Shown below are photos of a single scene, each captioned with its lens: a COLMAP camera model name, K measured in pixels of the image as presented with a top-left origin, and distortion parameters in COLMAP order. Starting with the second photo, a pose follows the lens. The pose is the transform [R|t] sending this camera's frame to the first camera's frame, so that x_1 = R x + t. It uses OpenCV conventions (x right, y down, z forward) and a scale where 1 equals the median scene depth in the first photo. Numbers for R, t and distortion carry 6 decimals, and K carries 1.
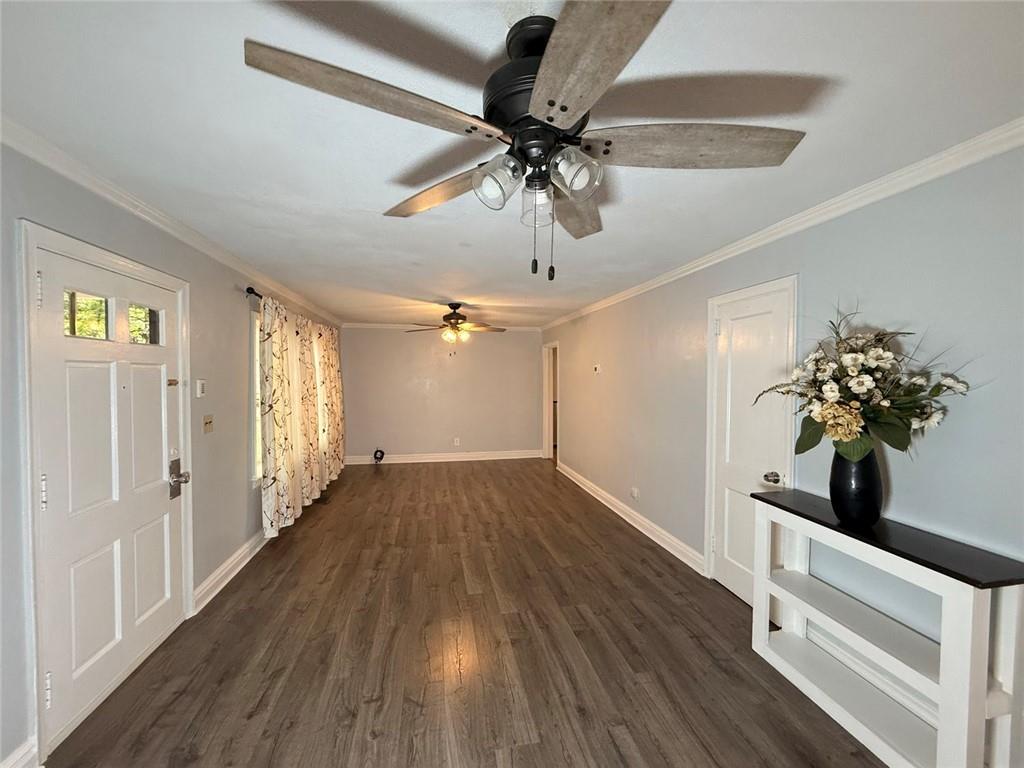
lens RADIAL K [[408.7, 0, 509.6], [0, 408.7, 384.8], [0, 0, 1]] dist [0.000895, 0.000028]
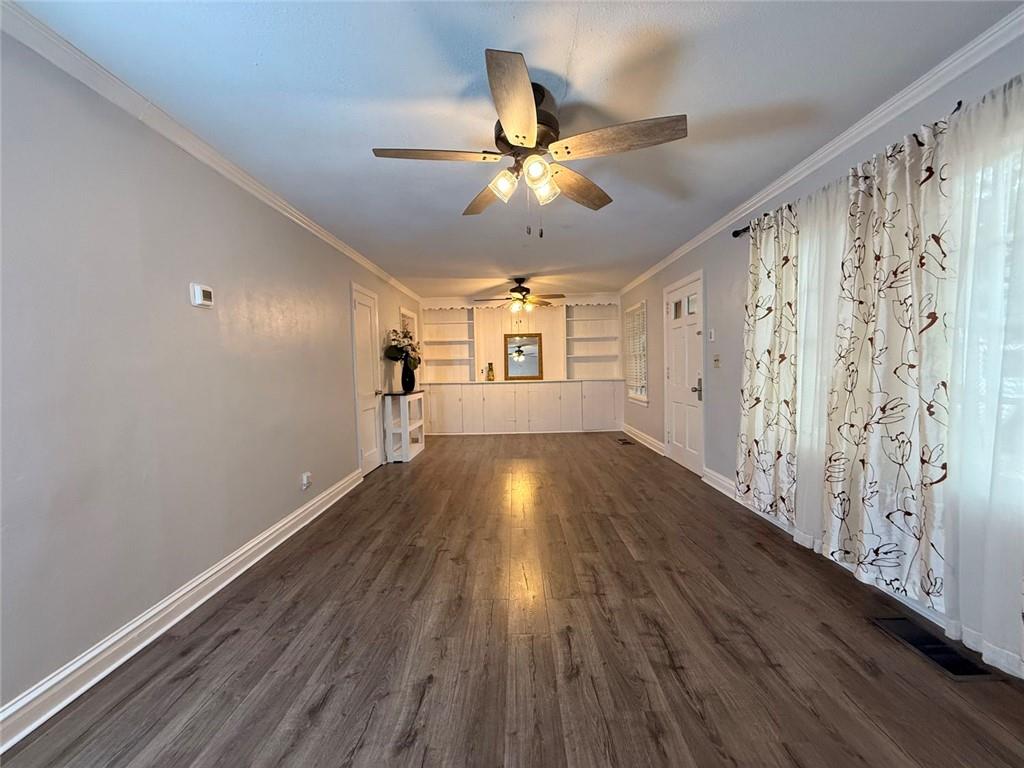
lens RADIAL K [[408.7, 0, 510.7], [0, 408.7, 388.4], [0, 0, 1]] dist [0.000895, 0.000028]
pose [[-0.979113, 0.009880, 0.203077, -0.220517], [0.026246, 0.996603, 0.078056, 0.040482], [-0.201616, 0.081755, -0.976047, 1.591071]]
